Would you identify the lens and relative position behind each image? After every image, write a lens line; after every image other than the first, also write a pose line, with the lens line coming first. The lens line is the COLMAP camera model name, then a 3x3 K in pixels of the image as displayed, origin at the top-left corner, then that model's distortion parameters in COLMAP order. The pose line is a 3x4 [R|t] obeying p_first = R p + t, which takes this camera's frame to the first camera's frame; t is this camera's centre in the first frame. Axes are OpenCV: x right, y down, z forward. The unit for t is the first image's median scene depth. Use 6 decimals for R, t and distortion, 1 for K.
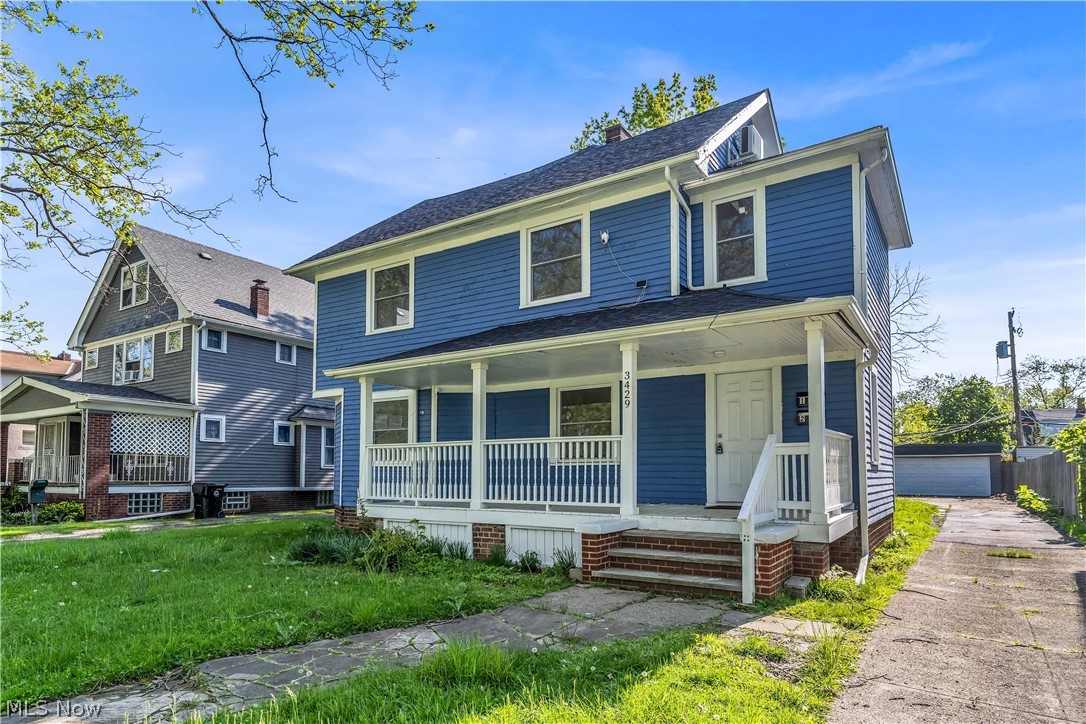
lens RADIAL K [[594.2, 0, 543.0], [0, 594.2, 359.1], [0, 0, 1]] dist [0.008595, 0.000181]
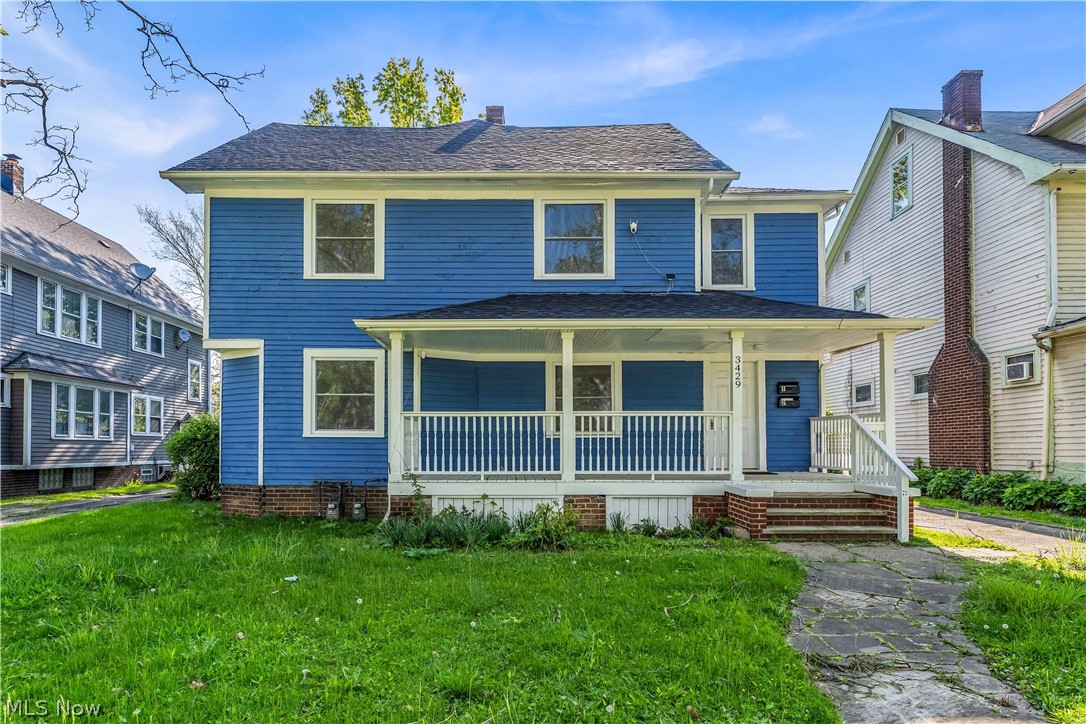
lens RADIAL K [[567.1, 0, 542.9], [0, 567.1, 366.7], [0, 0, 1]] dist [0.003222, 0.000742]
pose [[0.846896, 0.073997, 0.526585, -0.552001], [-0.100342, 0.994719, 0.021599, 0.040327], [-0.522206, -0.071130, 0.849848, 0.198648]]
